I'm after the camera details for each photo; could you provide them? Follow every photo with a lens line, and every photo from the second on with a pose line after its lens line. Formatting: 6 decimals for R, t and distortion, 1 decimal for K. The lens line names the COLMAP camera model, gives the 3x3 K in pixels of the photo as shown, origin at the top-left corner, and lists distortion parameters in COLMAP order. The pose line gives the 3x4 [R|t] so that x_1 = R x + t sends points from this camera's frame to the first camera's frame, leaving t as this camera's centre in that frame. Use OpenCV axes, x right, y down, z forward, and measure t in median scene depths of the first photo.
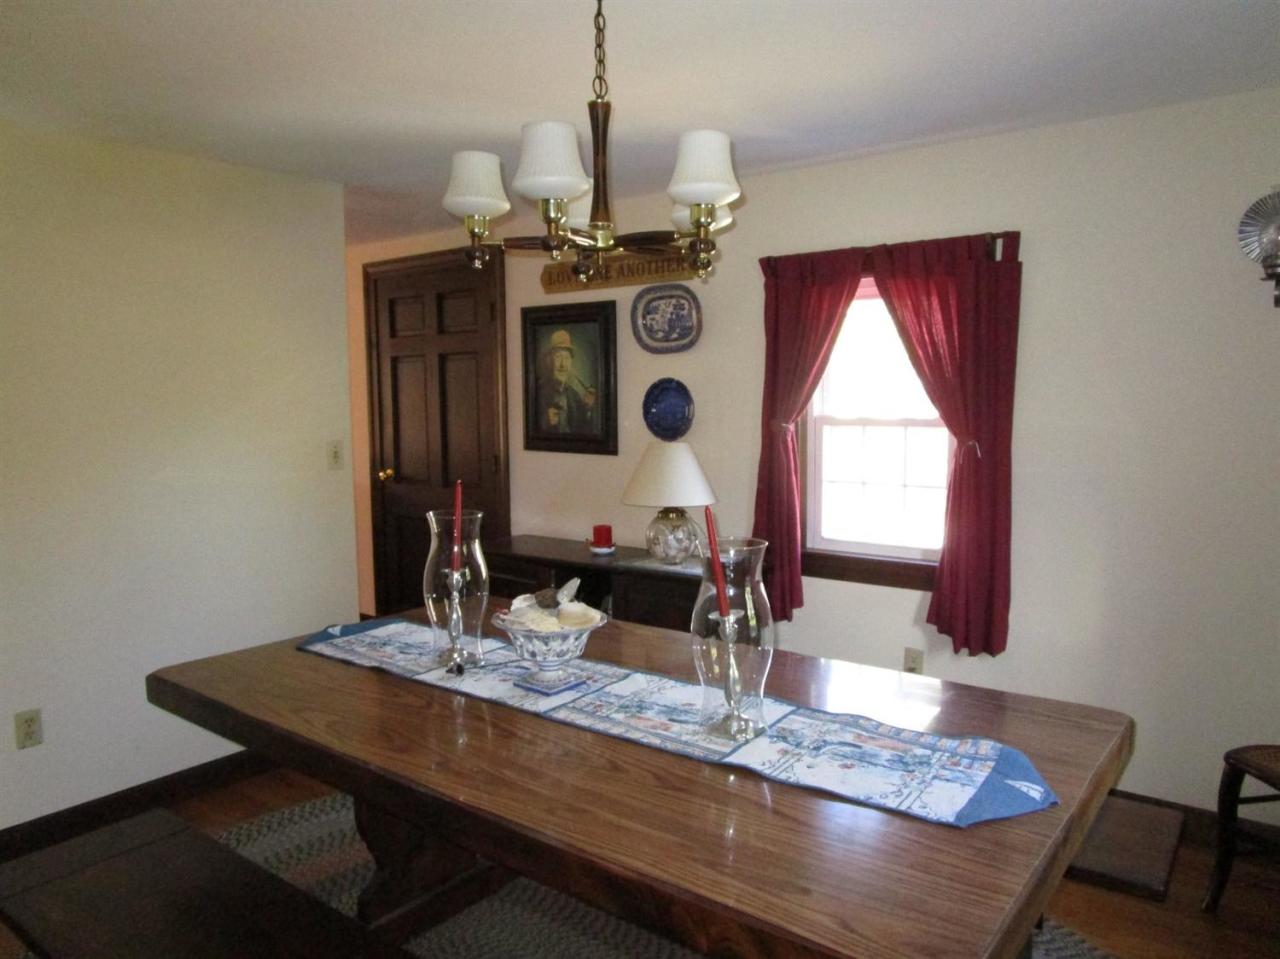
lens RADIAL K [[893.6, 0, 684.9], [0, 893.6, 477.6], [0, 0, 1]] dist [-0.023075, 0.001214]
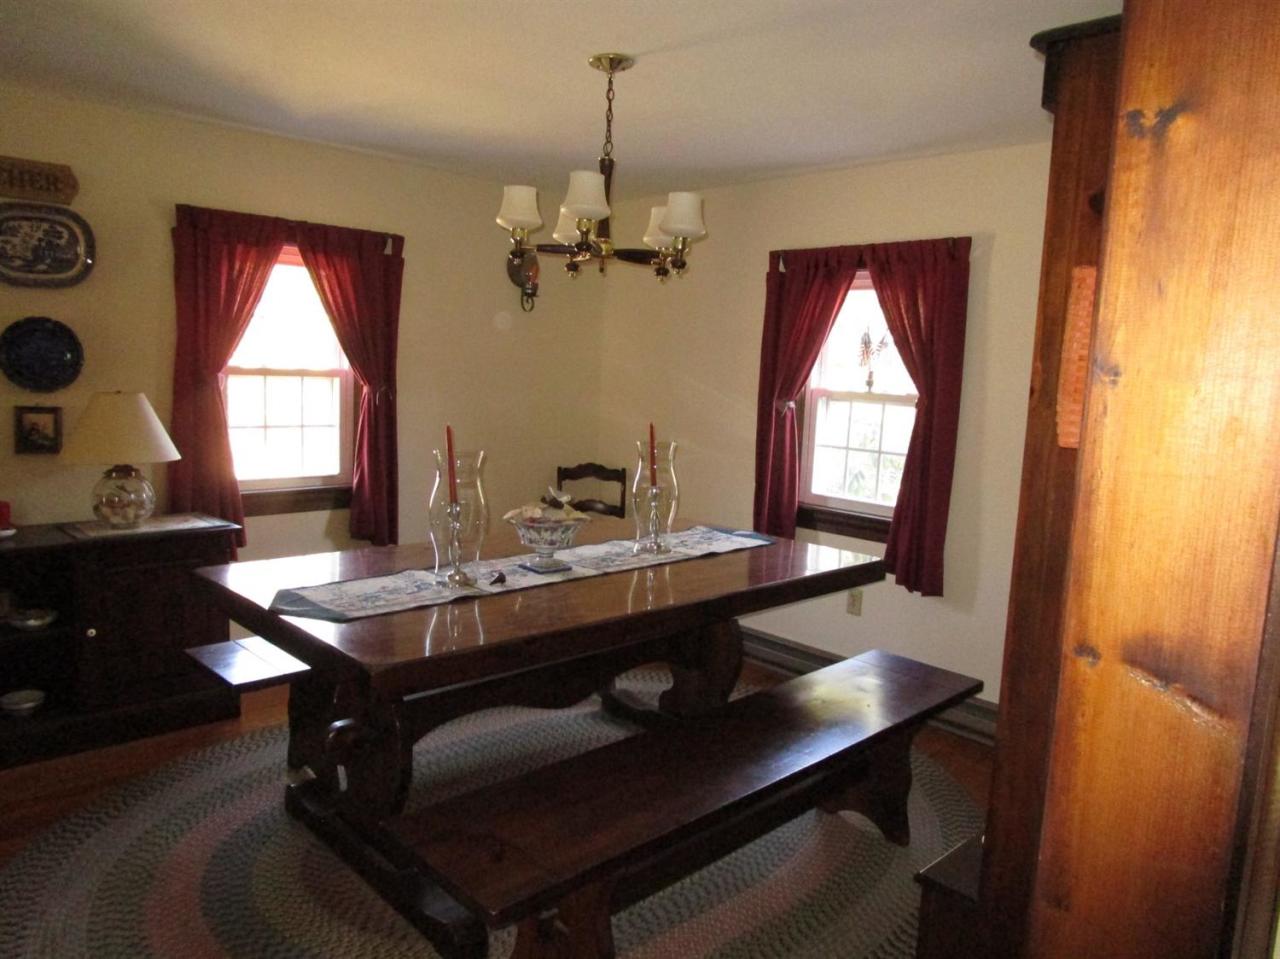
lens RADIAL K [[921.4, 0, 644.2], [0, 921.4, 486.1], [0, 0, 1]] dist [-0.031729, 0.001285]
pose [[0.174159, -0.116965, 0.977746, -0.811910], [0.039257, 0.992956, 0.111792, -0.028887], [-0.983935, 0.018913, 0.177524, 0.311792]]
